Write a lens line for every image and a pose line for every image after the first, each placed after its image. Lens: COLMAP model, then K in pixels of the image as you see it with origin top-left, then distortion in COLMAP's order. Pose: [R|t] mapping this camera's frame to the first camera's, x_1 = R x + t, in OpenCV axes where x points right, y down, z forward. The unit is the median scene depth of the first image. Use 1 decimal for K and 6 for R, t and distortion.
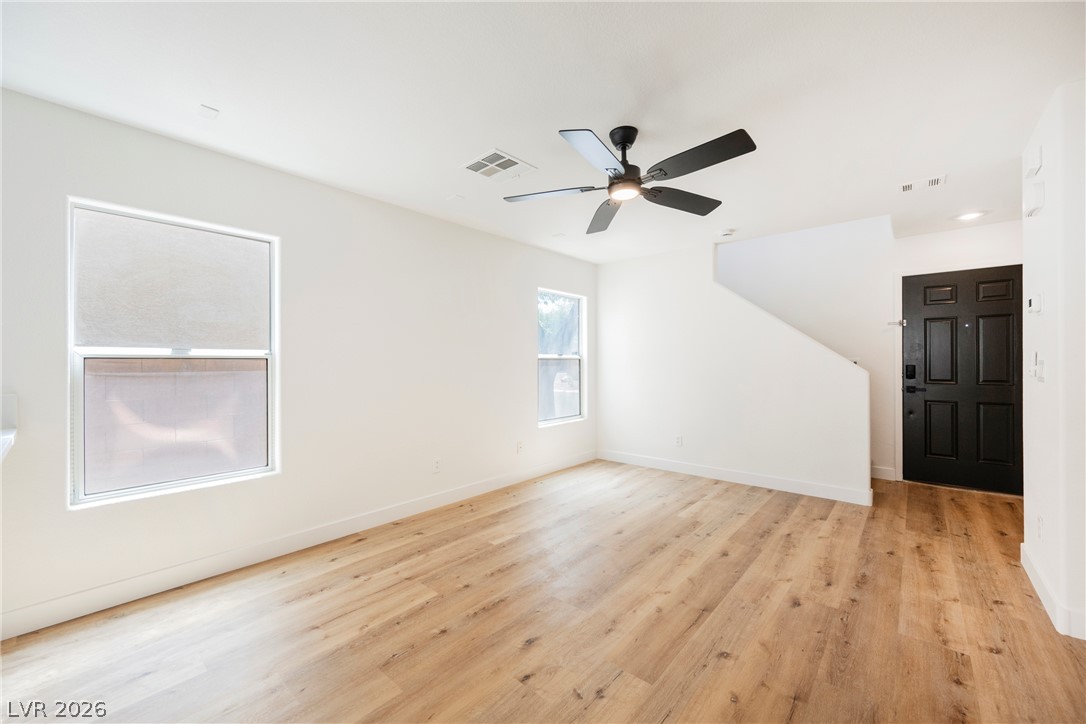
lens RADIAL K [[427.0, 0, 543.2], [0, 427.0, 363.4], [0, 0, 1]] dist [0.003844, -0.000275]
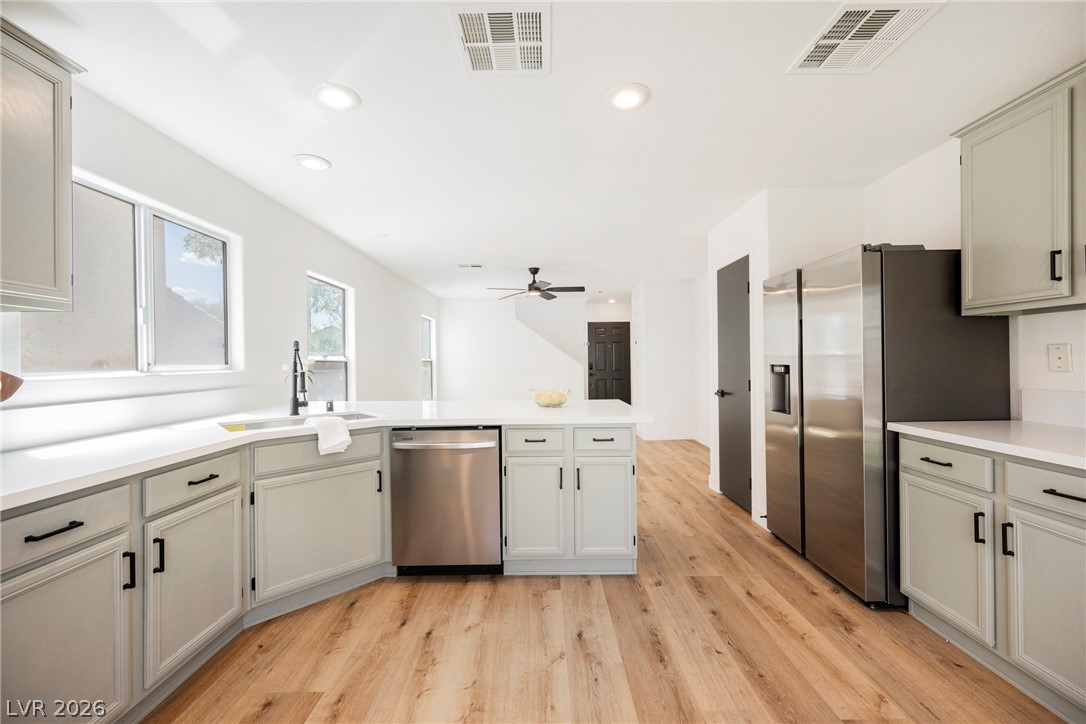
lens RADIAL K [[427.0, 0, 542.7], [0, 427.0, 362.0], [0, 0, 1]] dist [0.003844, -0.000275]
pose [[0.756404, -0.004975, 0.654086, -0.752646], [0.010385, 0.999936, -0.004404, 0.004300], [-0.654022, 0.010124, 0.756407, -0.482127]]
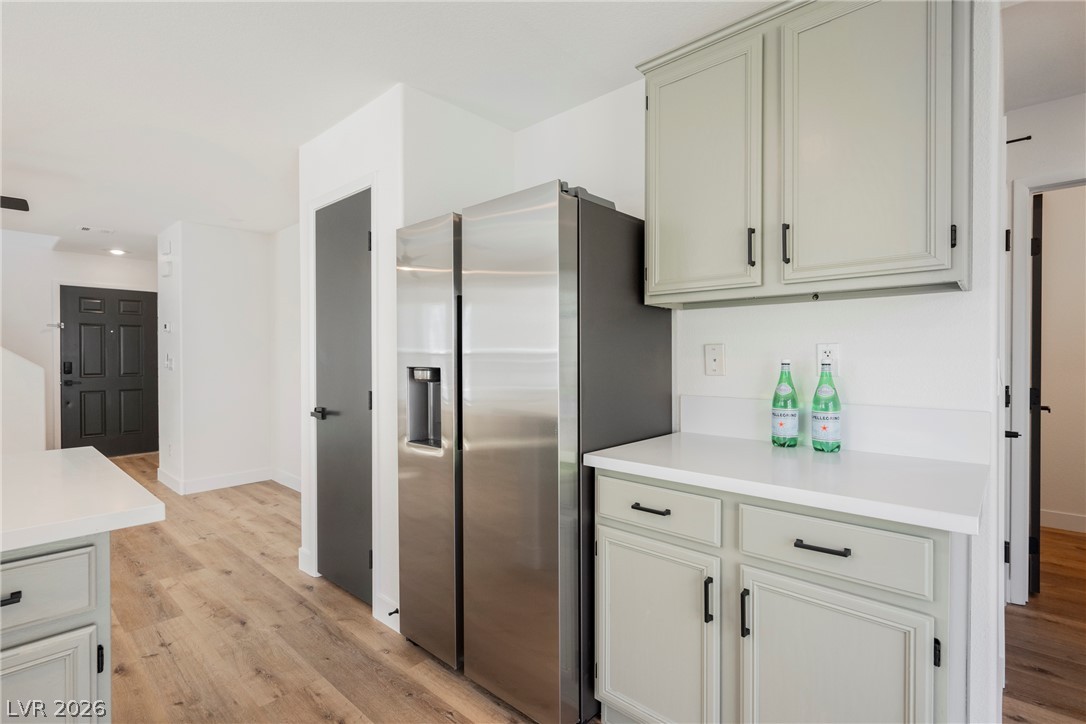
lens RADIAL K [[515.1, 0, 545.9], [0, 515.1, 360.9], [0, 0, 1]] dist [-0.003026, 0.000970]
pose [[0.025772, -0.002452, 0.999665, -0.516138], [0.004311, 0.999988, 0.002342, 0.002630], [-0.999659, 0.004249, 0.025782, -0.342429]]
